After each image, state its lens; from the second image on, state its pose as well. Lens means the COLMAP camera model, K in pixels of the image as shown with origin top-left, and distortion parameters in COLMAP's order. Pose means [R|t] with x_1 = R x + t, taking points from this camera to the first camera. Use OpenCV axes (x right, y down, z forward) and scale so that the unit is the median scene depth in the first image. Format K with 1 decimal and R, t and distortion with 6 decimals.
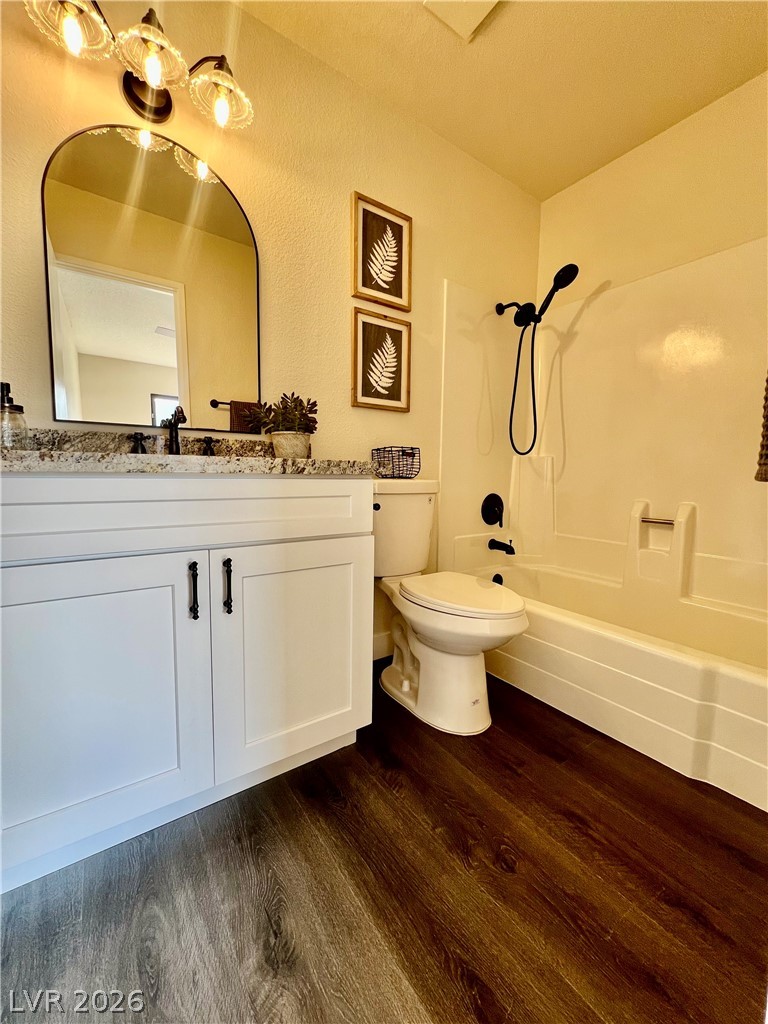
lens RADIAL K [[411.9, 0, 380.5], [0, 411.9, 511.8], [0, 0, 1]] dist [0.005278, 0.000328]
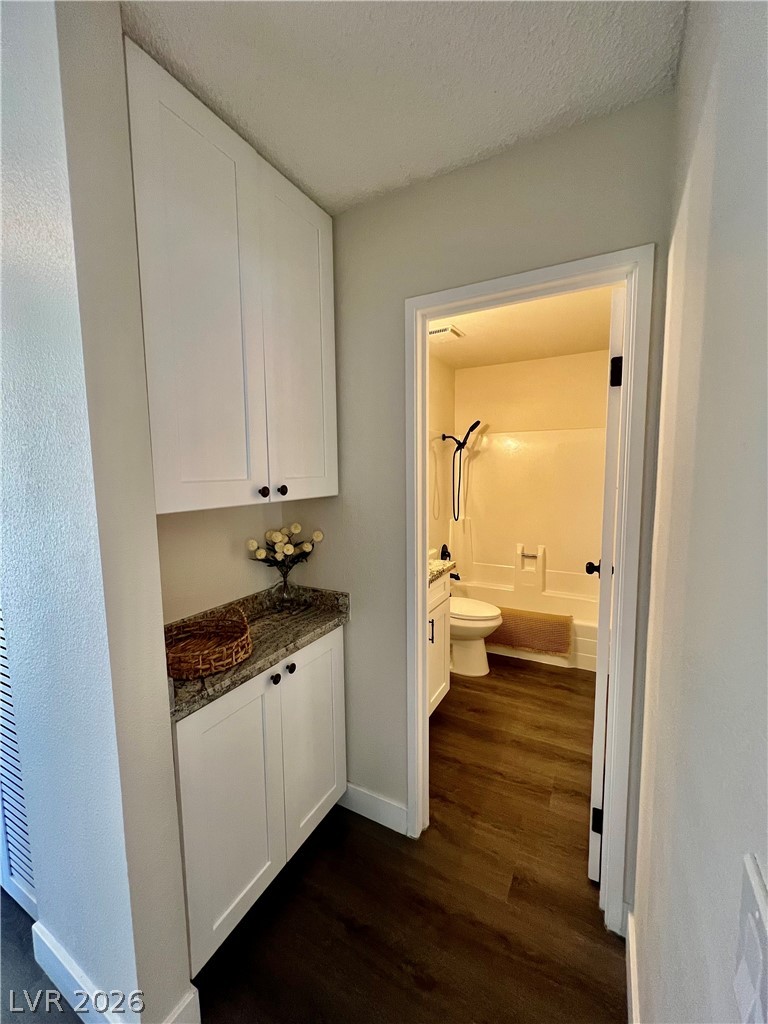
lens RADIAL K [[411.9, 0, 384.8], [0, 411.9, 510.9], [0, 0, 1]] dist [0.005278, 0.000328]
pose [[0.880009, -0.086967, 0.466927, -0.912089], [0.076452, 0.996211, 0.041461, -0.346914], [-0.468763, -0.000788, 0.883323, -0.470957]]
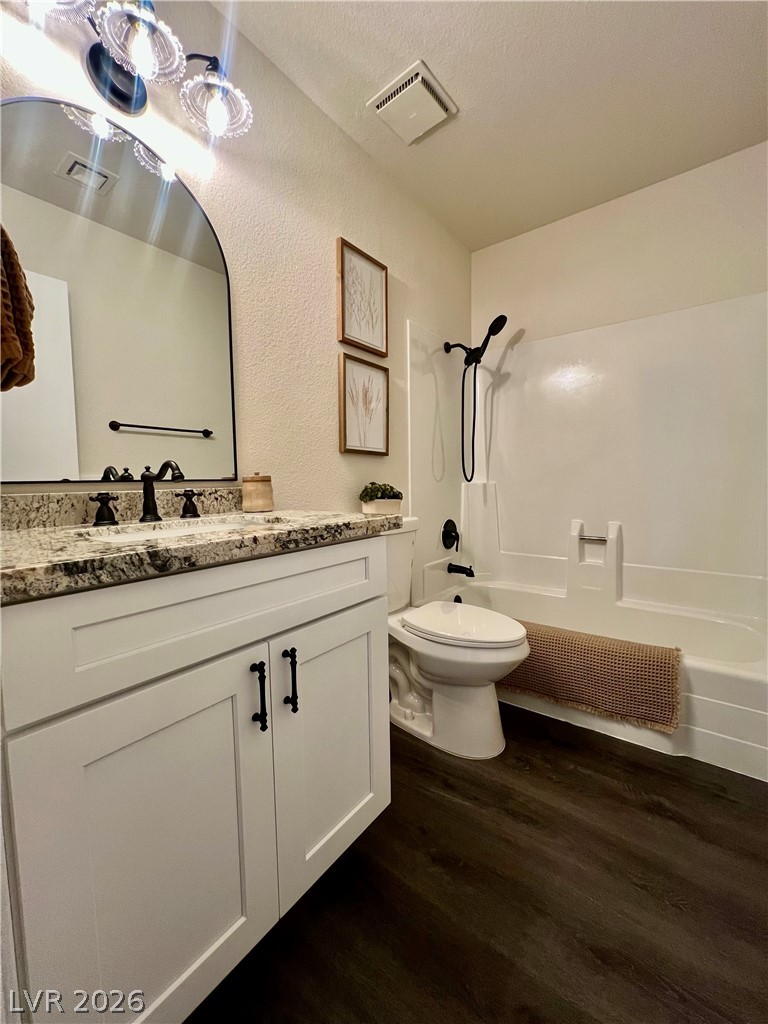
lens RADIAL K [[411.9, 0, 385.5], [0, 411.9, 508.6], [0, 0, 1]] dist [0.005278, 0.000328]
pose [[0.941309, -0.063635, 0.331494, -0.294846], [0.067812, 0.997698, -0.001036, -0.108004], [-0.330665, 0.023455, 0.943457, 0.072886]]
